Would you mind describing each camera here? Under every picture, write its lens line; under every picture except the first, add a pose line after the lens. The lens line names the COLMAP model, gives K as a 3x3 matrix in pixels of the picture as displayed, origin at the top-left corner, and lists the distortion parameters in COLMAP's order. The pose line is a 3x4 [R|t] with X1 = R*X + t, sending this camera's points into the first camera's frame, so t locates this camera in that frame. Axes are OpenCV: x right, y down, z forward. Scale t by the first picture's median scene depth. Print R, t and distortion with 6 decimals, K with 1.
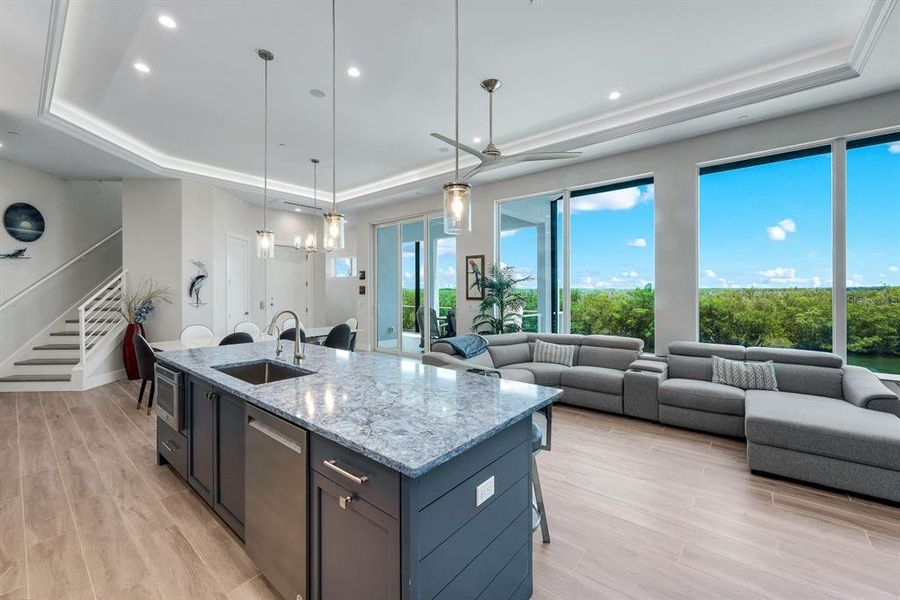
lens RADIAL K [[363.4, 0, 447.7], [0, 363.4, 292.4], [0, 0, 1]] dist [-0.004494, -0.000110]
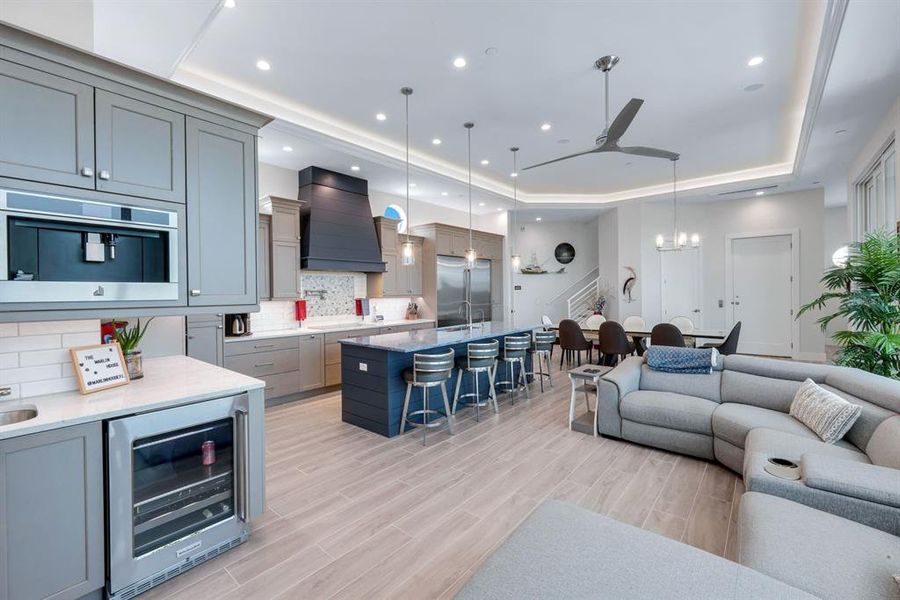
lens RADIAL K [[375.0, 0, 449.1], [0, 375.0, 294.4], [0, 0, 1]] dist [-0.000255, -0.000145]
pose [[-0.010507, 0.008476, -0.999909, 0.654773], [0.007124, 0.999939, 0.008401, -0.003417], [0.999919, -0.007035, -0.010567, 0.378027]]
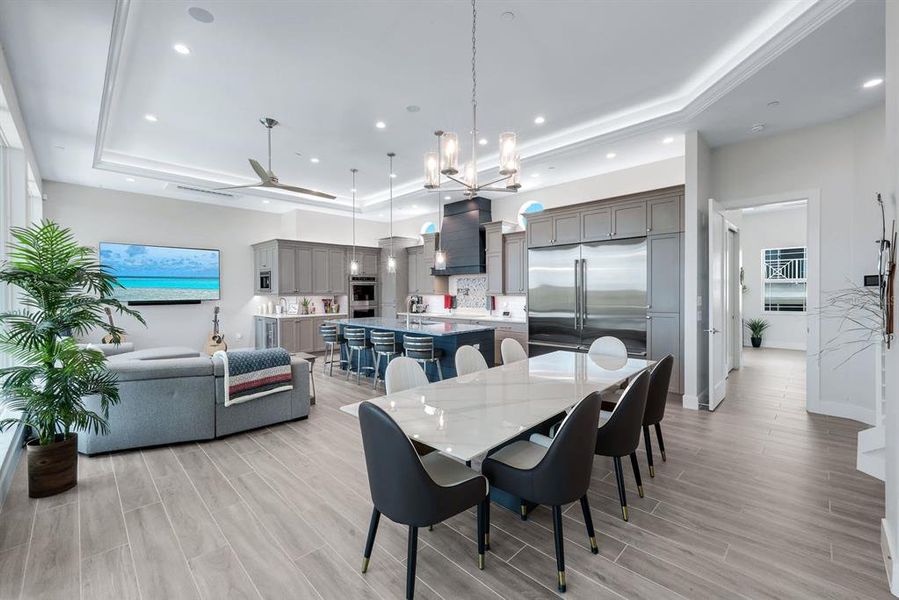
lens RADIAL K [[374.6, 0, 448.6], [0, 374.6, 294.4], [0, 0, 1]] dist [-0.000255, -0.000145]
pose [[-0.995823, 0.006480, 0.091071, -0.363742], [0.007297, 0.999936, 0.008645, -0.000179], [-0.091010, 0.009273, -0.995807, 1.356061]]
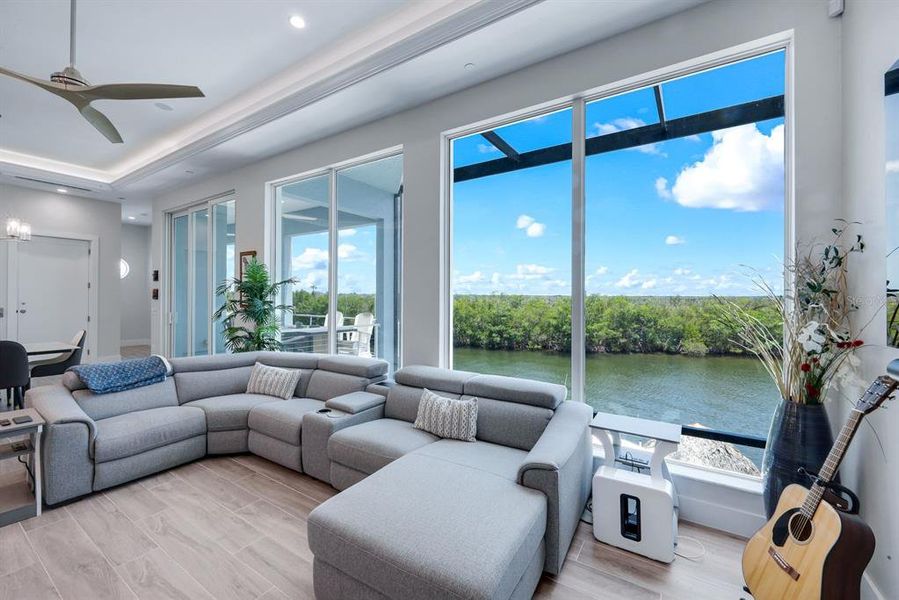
lens RADIAL K [[363.0, 0, 447.2], [0, 363.0, 292.4], [0, 0, 1]] dist [-0.004494, -0.000110]
pose [[0.992595, 0.009976, 0.121063, 0.436768], [-0.008069, 0.999836, -0.016239, -0.002741], [-0.121205, 0.015142, 0.992512, 0.173243]]
